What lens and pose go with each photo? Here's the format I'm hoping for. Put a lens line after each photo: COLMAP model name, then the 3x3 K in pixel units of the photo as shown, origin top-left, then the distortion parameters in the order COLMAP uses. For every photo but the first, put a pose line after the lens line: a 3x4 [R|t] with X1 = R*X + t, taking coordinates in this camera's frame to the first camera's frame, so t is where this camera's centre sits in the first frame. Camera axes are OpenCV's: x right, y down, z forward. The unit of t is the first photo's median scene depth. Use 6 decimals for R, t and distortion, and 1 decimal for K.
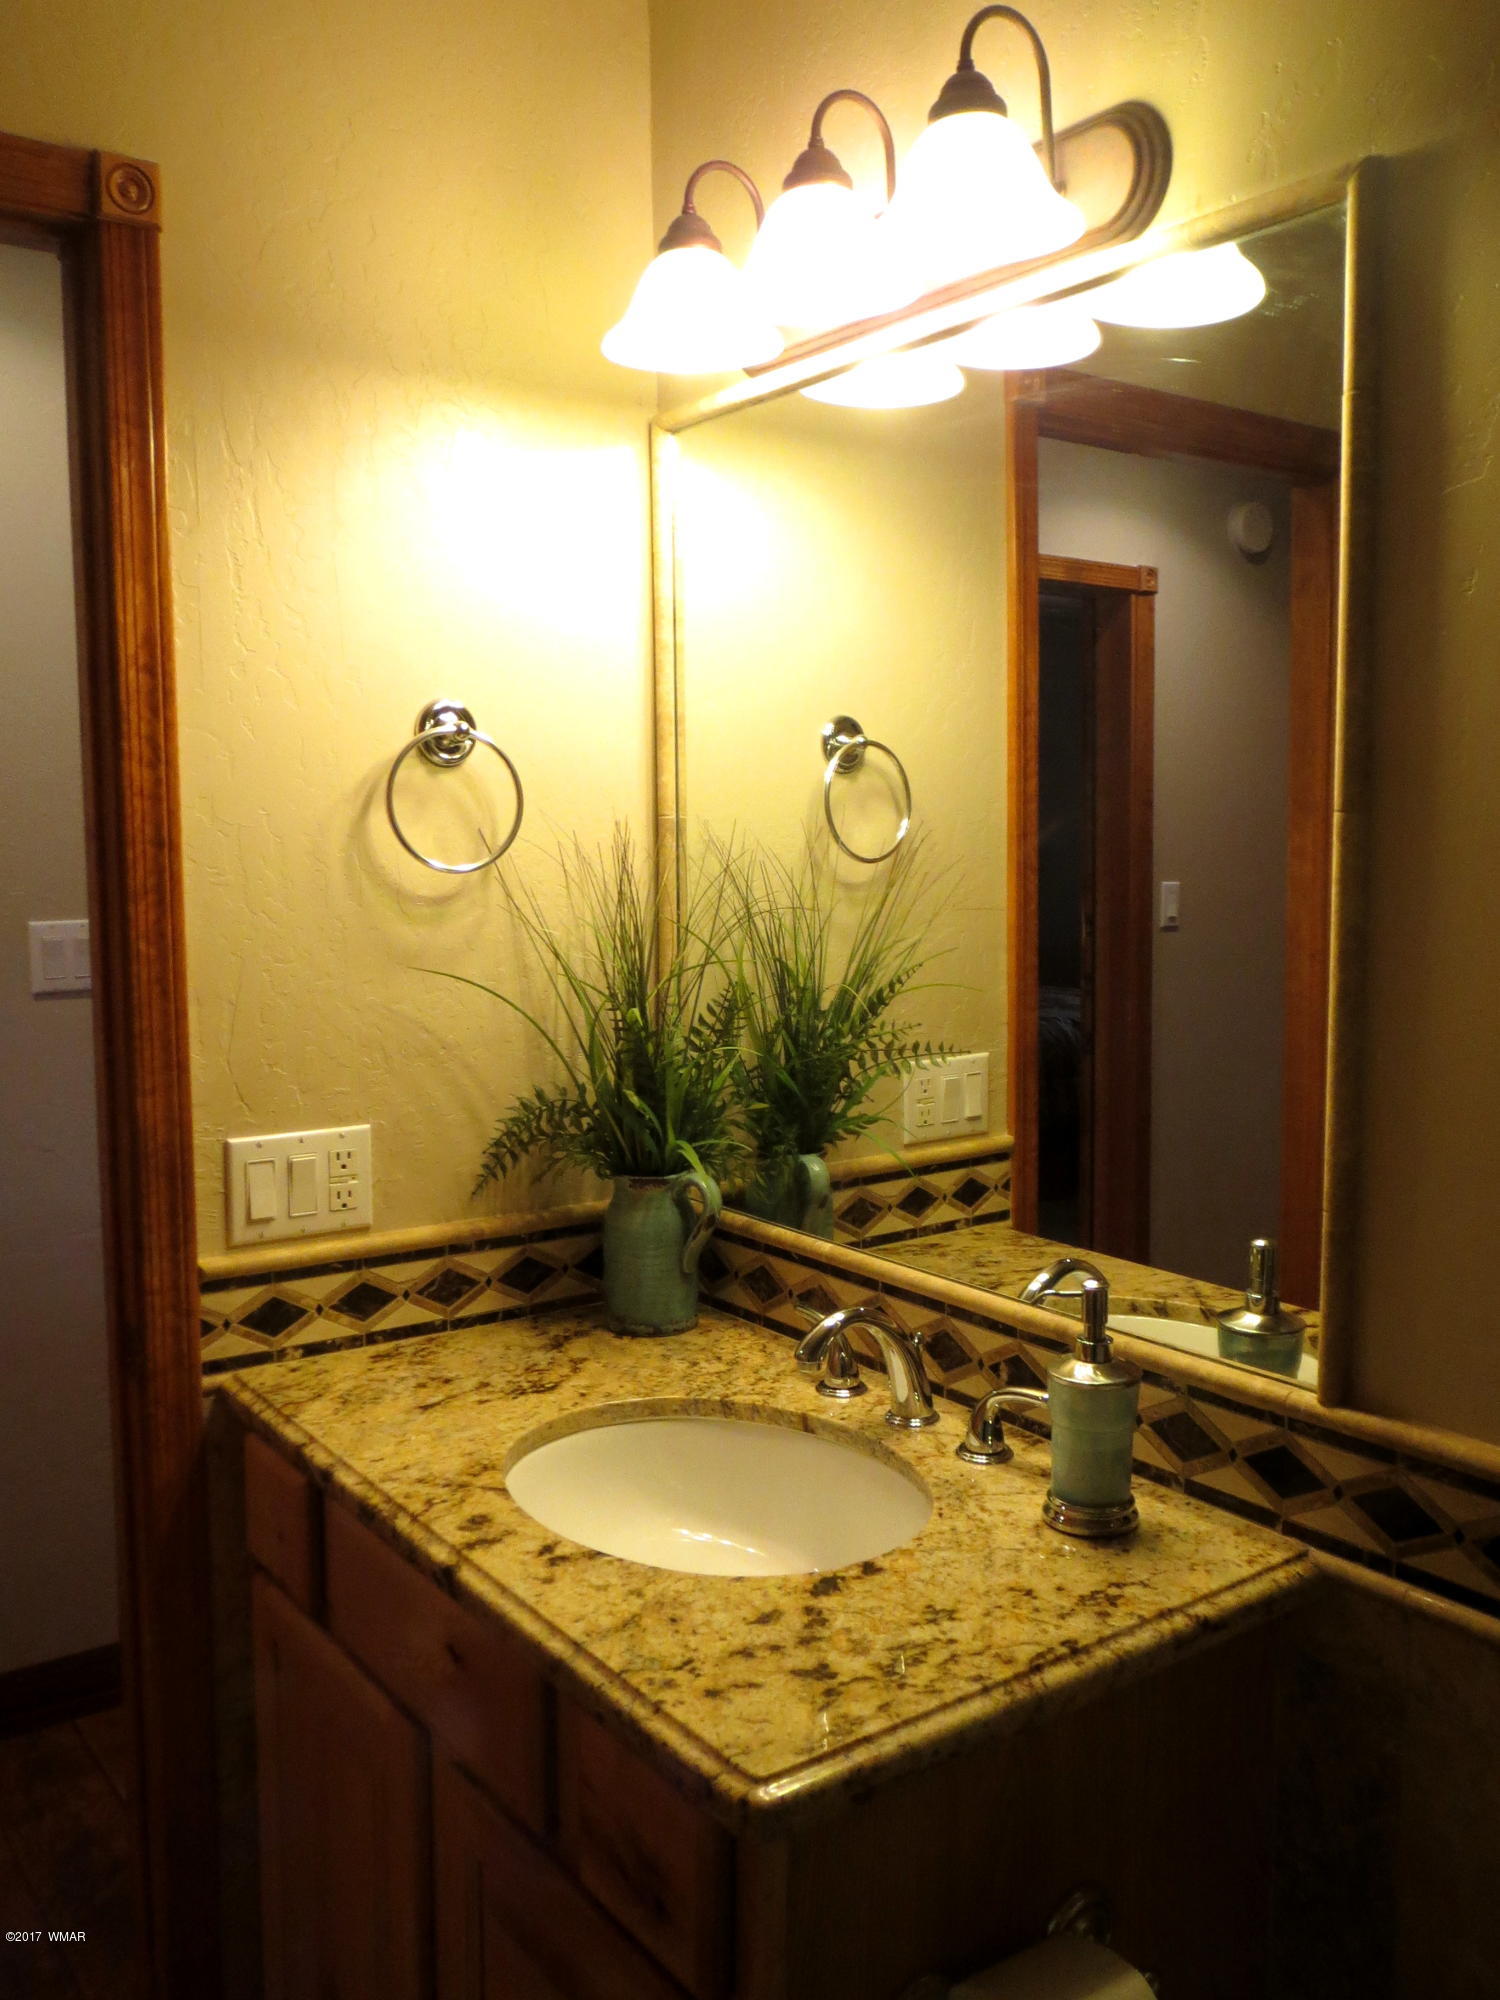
lens RADIAL K [[1699.5, 0, 752.6], [0, 1699.5, 997.1], [0, 0, 1]] dist [-0.025788, 0.022246]
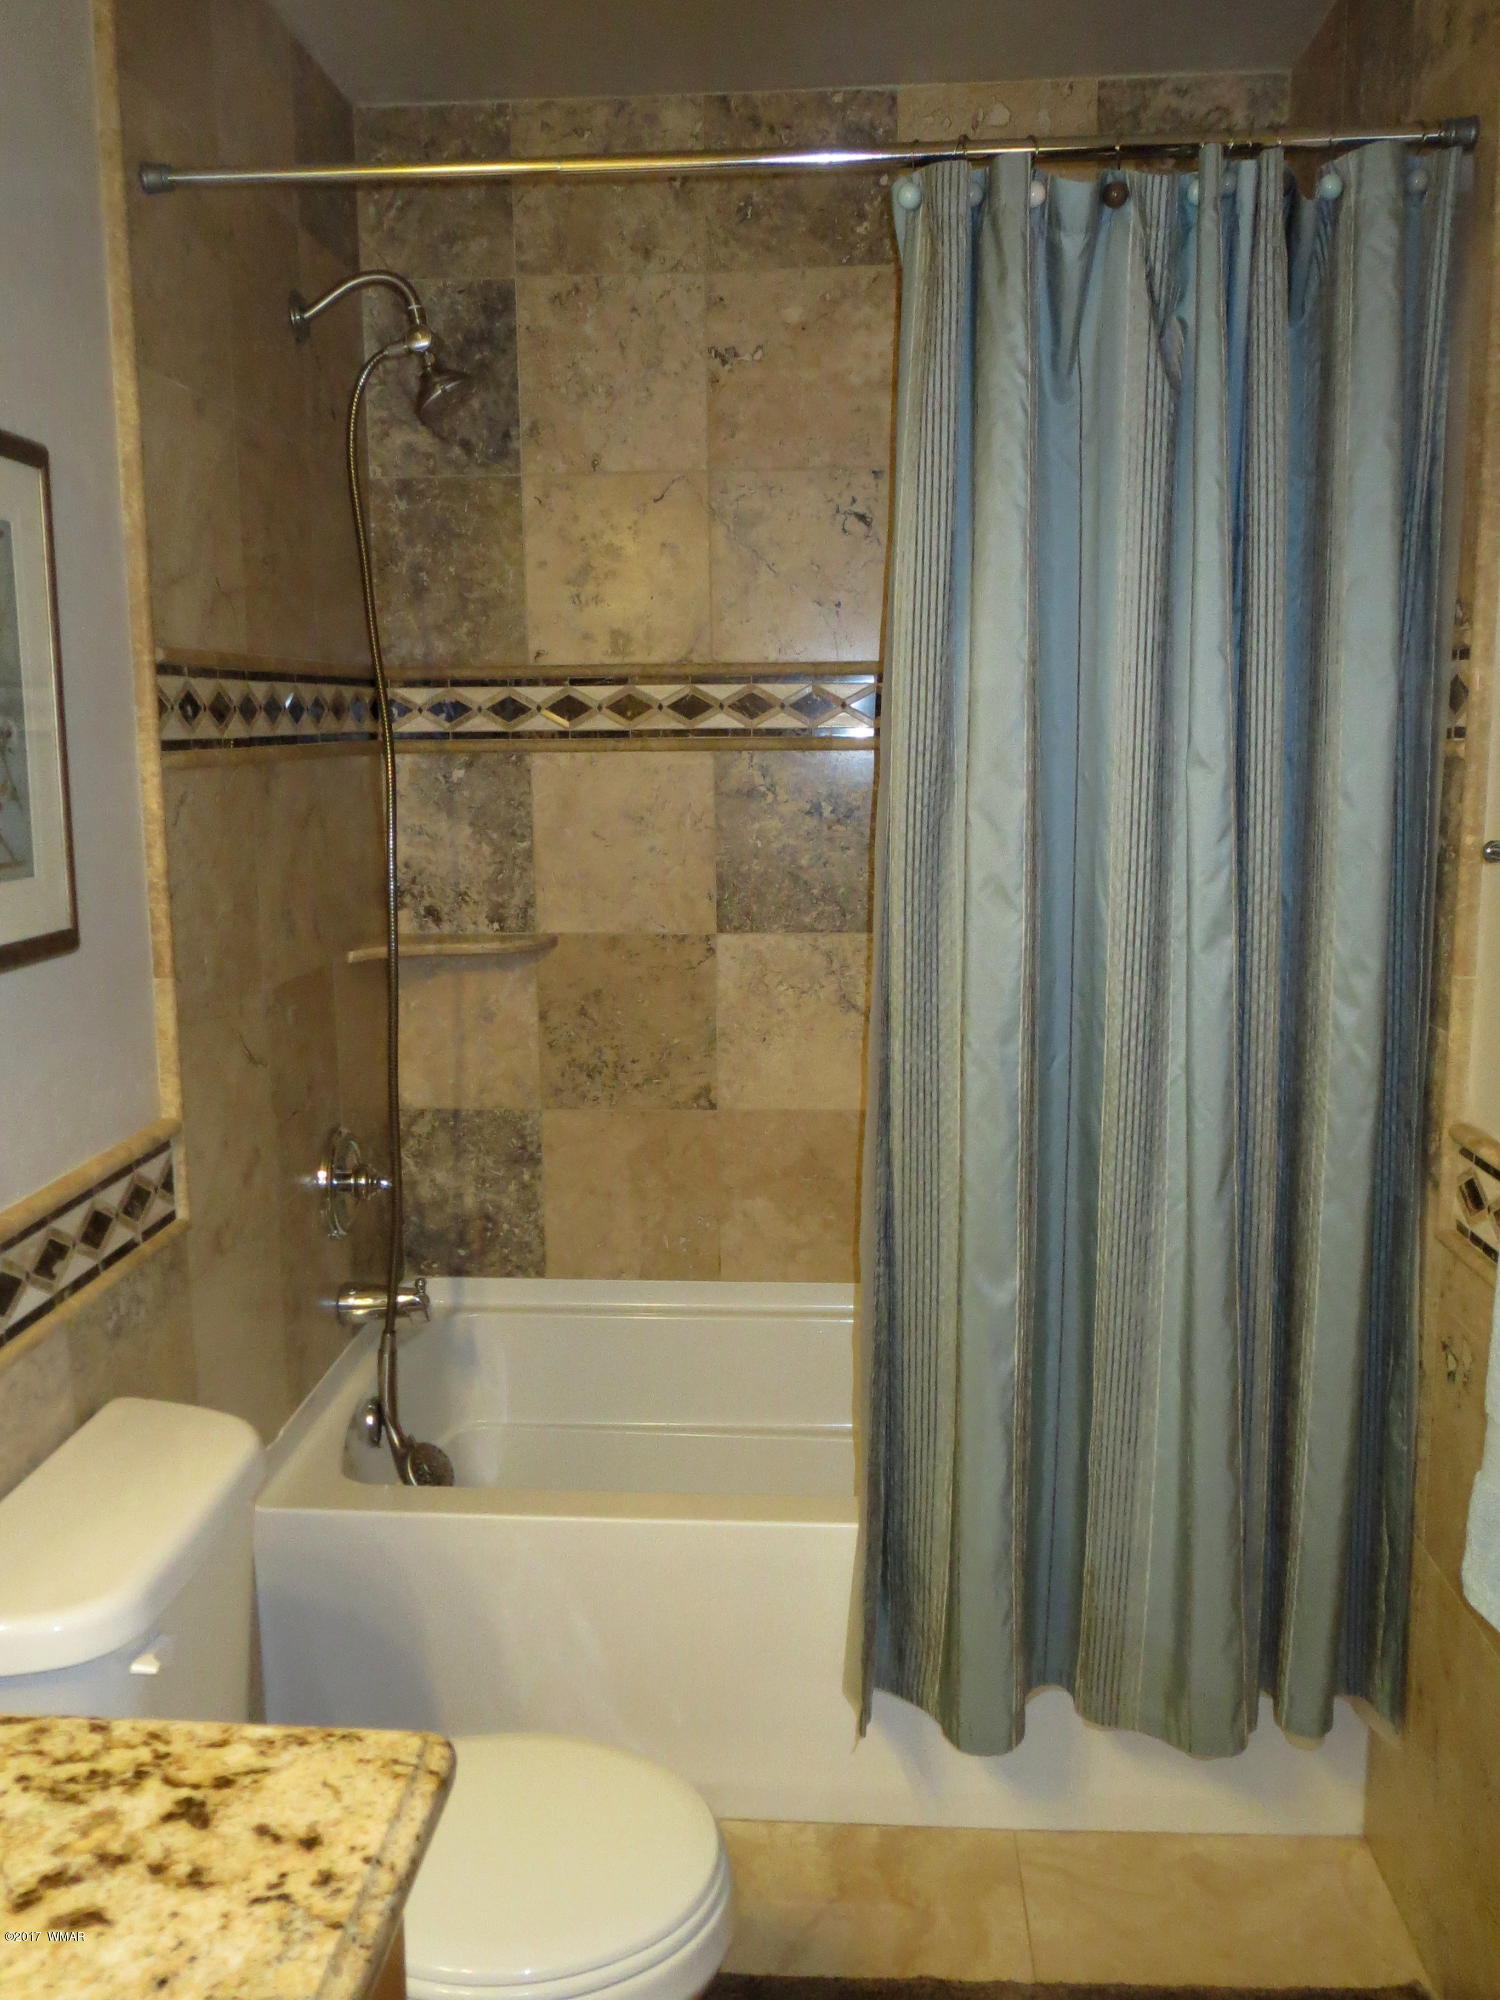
lens RADIAL K [[1699.5, 0, 762.7], [0, 1699.5, 1001.7], [0, 0, 1]] dist [-0.025788, 0.022246]
pose [[-0.772089, -0.091309, 0.628921, -0.583531], [0.076589, 0.969043, 0.234713, -0.117441], [-0.630883, 0.229388, -0.741194, 1.244819]]
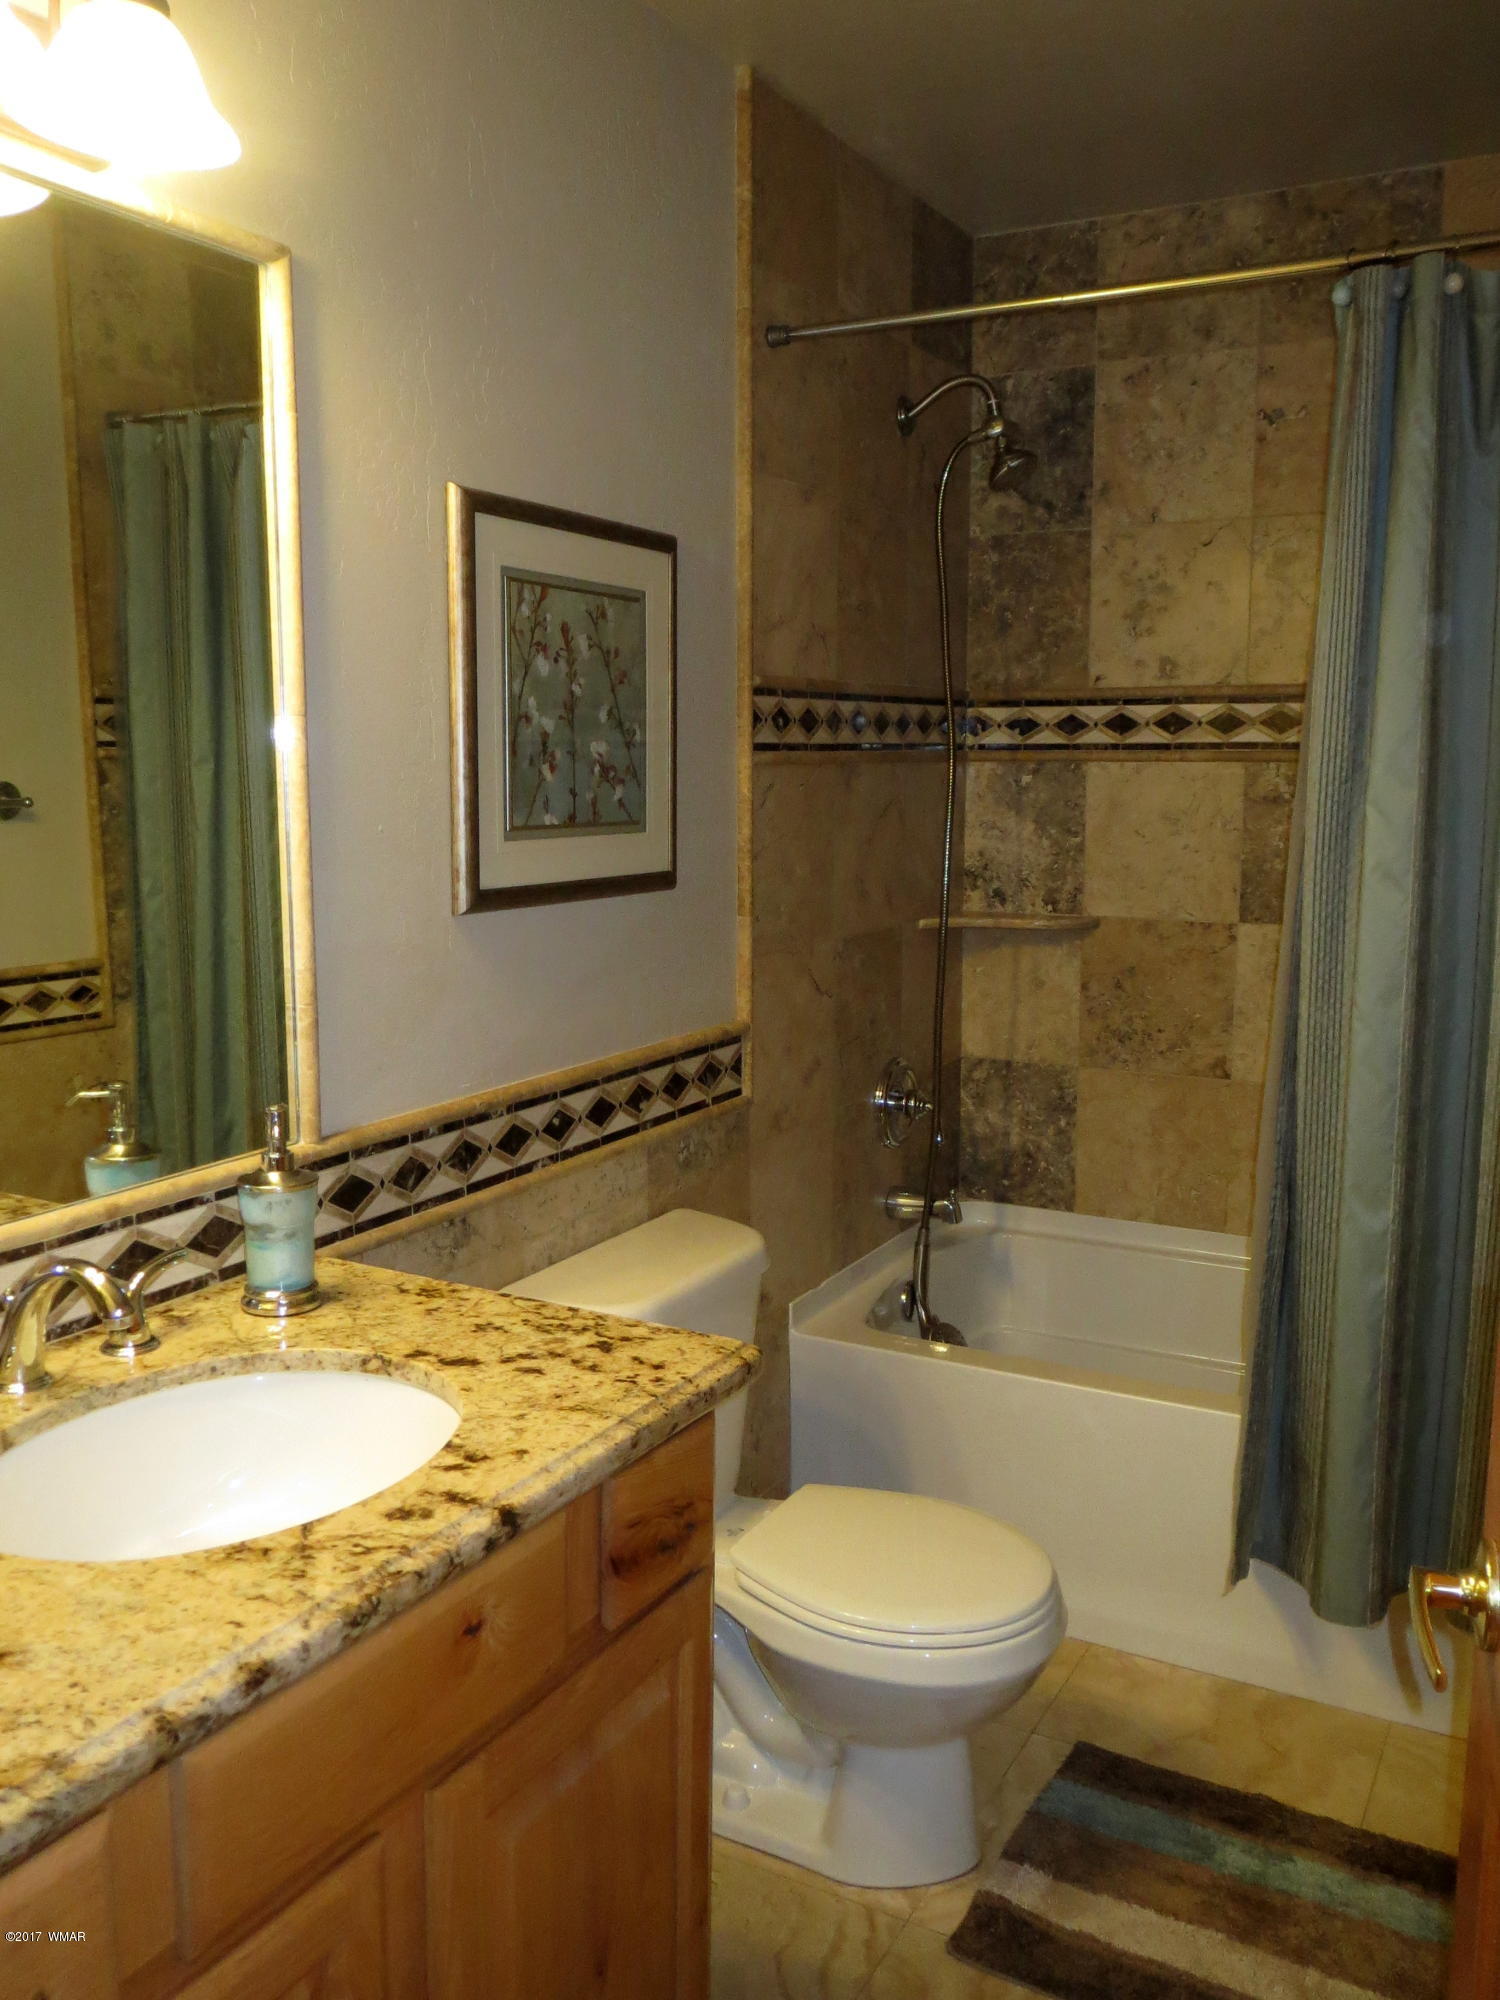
lens RADIAL K [[1699.5, 0, 741.5], [0, 1699.5, 999.5], [0, 0, 1]] dist [-0.025788, 0.022246]
pose [[-0.425255, -0.123425, 0.896618, -1.112263], [0.094485, 0.979191, 0.179605, -0.095893], [-0.900128, 0.161095, -0.404744, 1.317690]]
